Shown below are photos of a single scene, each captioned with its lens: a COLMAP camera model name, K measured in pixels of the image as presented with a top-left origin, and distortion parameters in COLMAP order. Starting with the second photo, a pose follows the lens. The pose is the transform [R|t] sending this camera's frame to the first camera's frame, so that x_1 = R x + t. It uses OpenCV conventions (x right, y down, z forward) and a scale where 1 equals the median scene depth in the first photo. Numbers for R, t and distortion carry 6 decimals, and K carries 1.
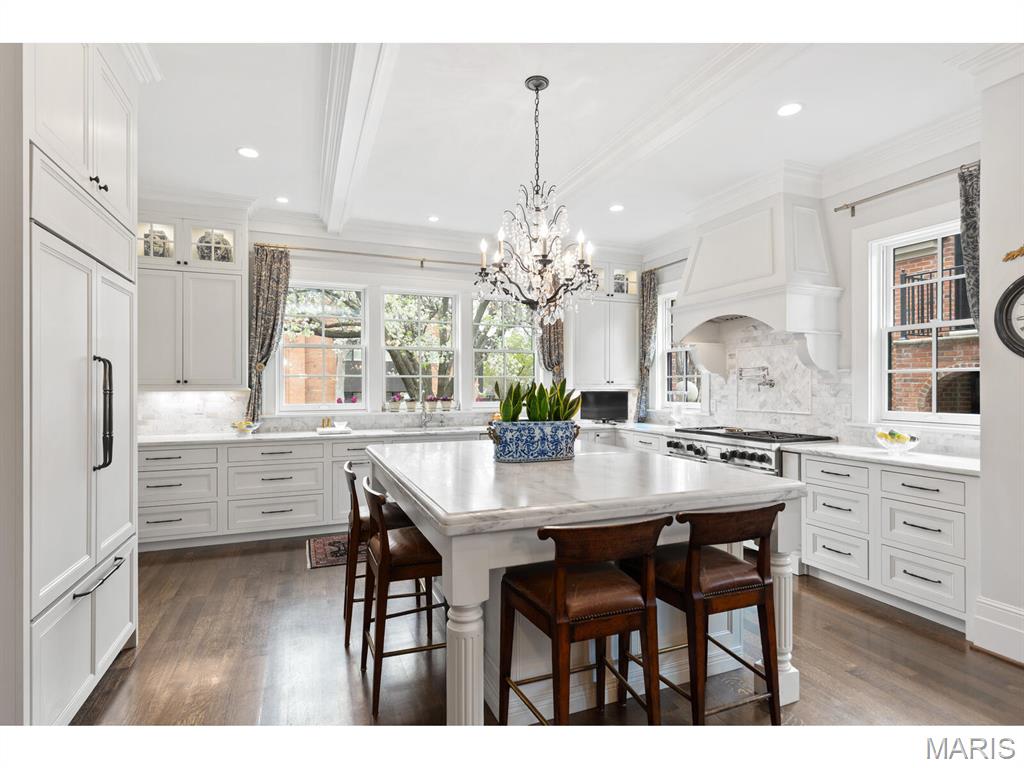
lens RADIAL K [[519.4, 0, 515.3], [0, 519.4, 384.1], [0, 0, 1]] dist [0.006011, -0.002349]
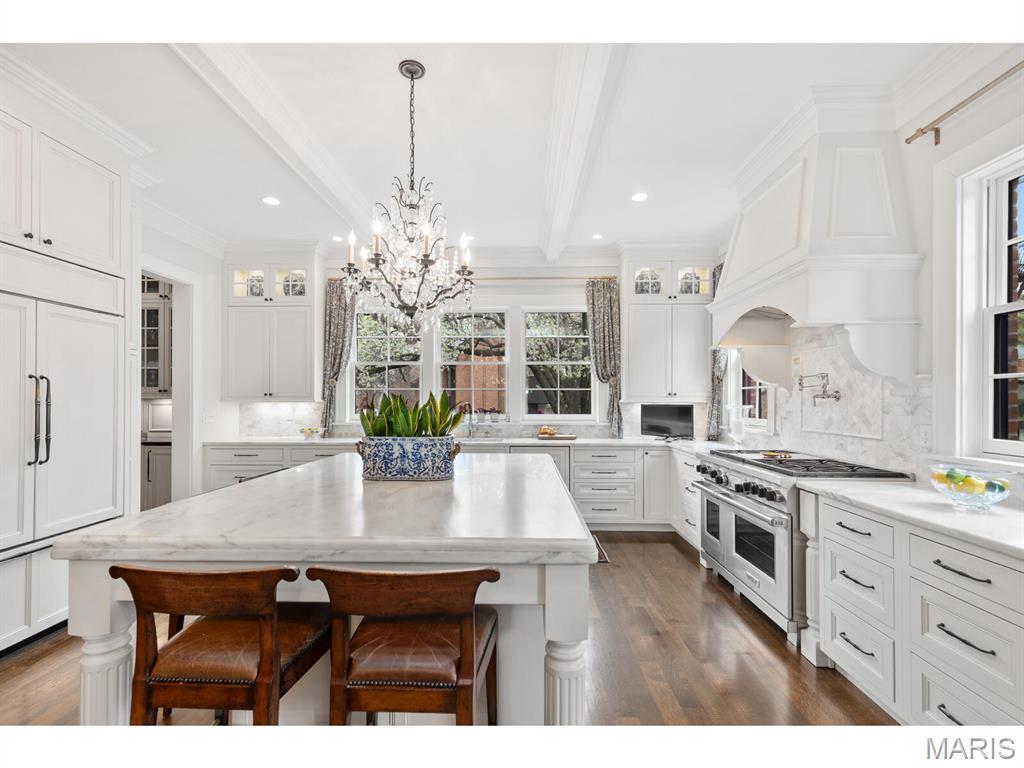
lens RADIAL K [[470.5, 0, 509.8], [0, 470.5, 396.0], [0, 0, 1]] dist [0.011080, -0.000220]
pose [[0.915451, -0.000507, -0.402430, 0.393717], [-0.000263, 0.999998, -0.001858, 0.000861], [0.402430, 0.001807, 0.915449, 0.224177]]
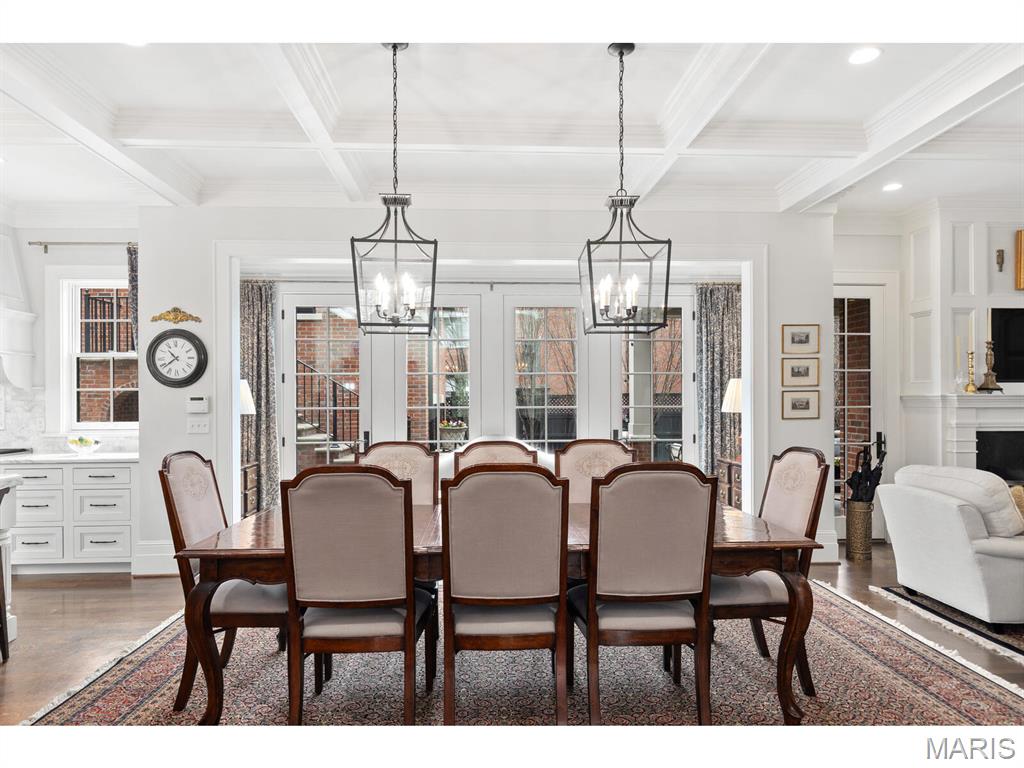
lens RADIAL K [[623.1, 0, 510.0], [0, 623.1, 400.1], [0, 0, 1]] dist [-0.003838, 0.001239]
pose [[0.325761, -0.005253, 0.945438, -0.310680], [0.001403, 0.999986, 0.005073, -0.006112], [-0.945451, -0.000327, 0.325764, -0.406734]]
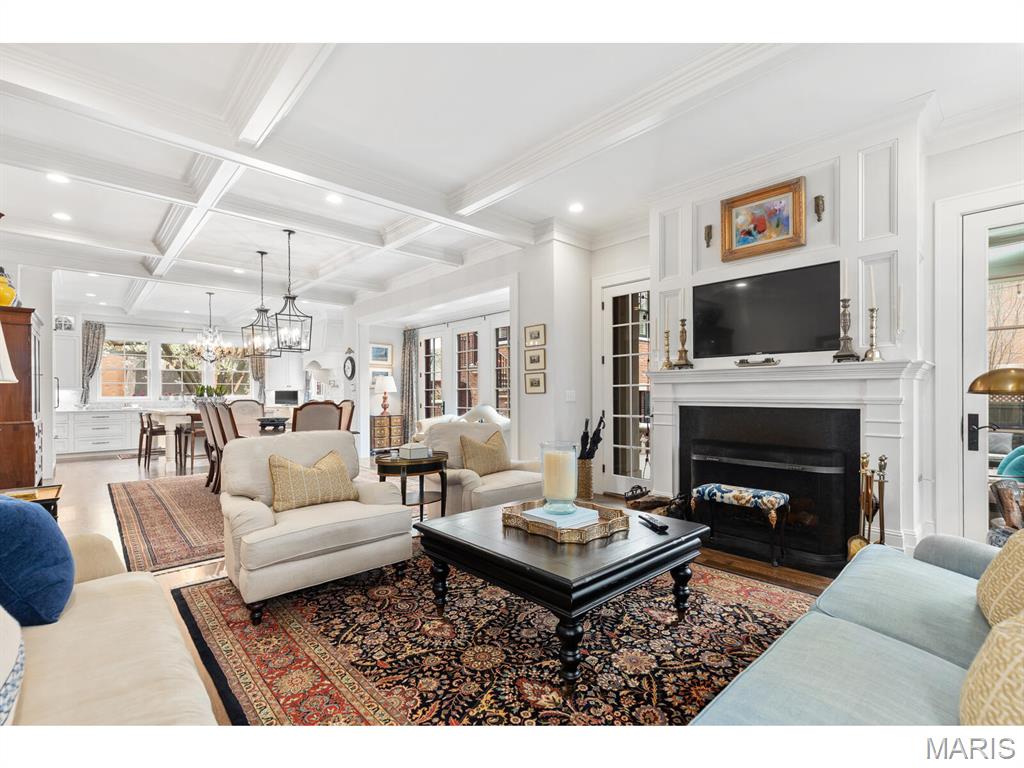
lens RADIAL K [[470.5, 0, 515.5], [0, 470.5, 392.0], [0, 0, 1]] dist [0.011080, -0.000220]
pose [[0.935125, -0.002695, 0.354307, 0.573363], [0.003385, 0.999993, -0.001327, 0.038426], [-0.354302, 0.002440, 0.935128, -1.807834]]
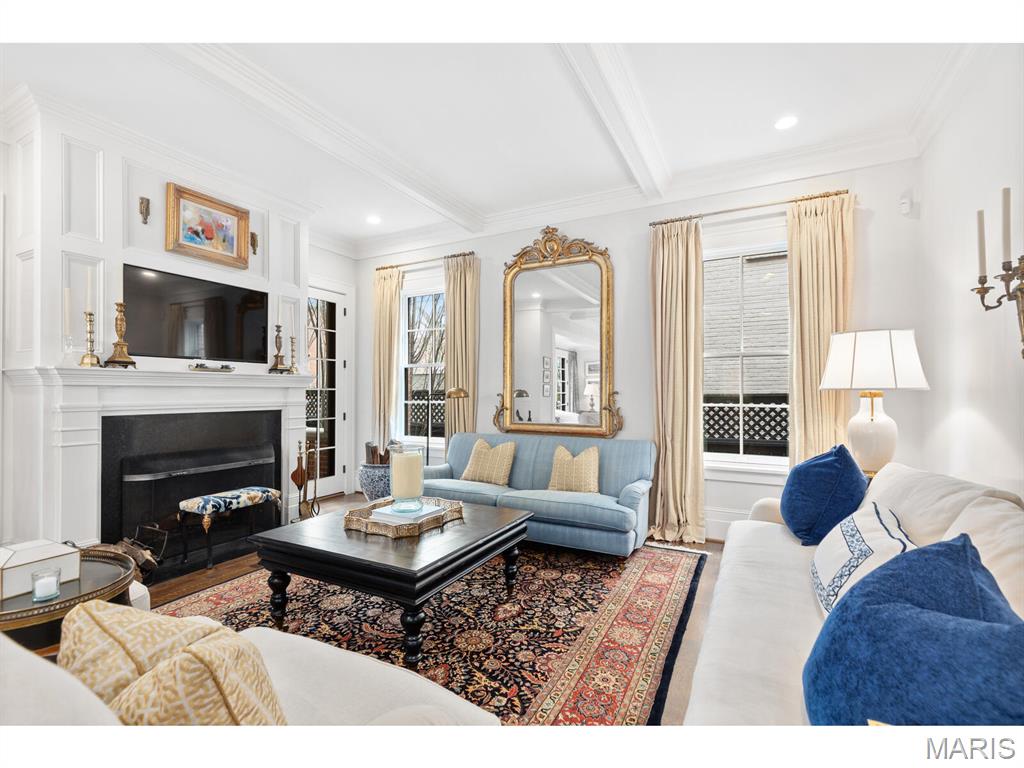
lens RADIAL K [[470.5, 0, 510.5], [0, 470.5, 387.1], [0, 0, 1]] dist [0.011080, -0.000220]
pose [[-0.642462, 0.010597, 0.766244, 0.242487], [0.000914, 0.999914, -0.013062, 0.031297], [-0.766317, -0.007692, -0.642417, -0.939970]]
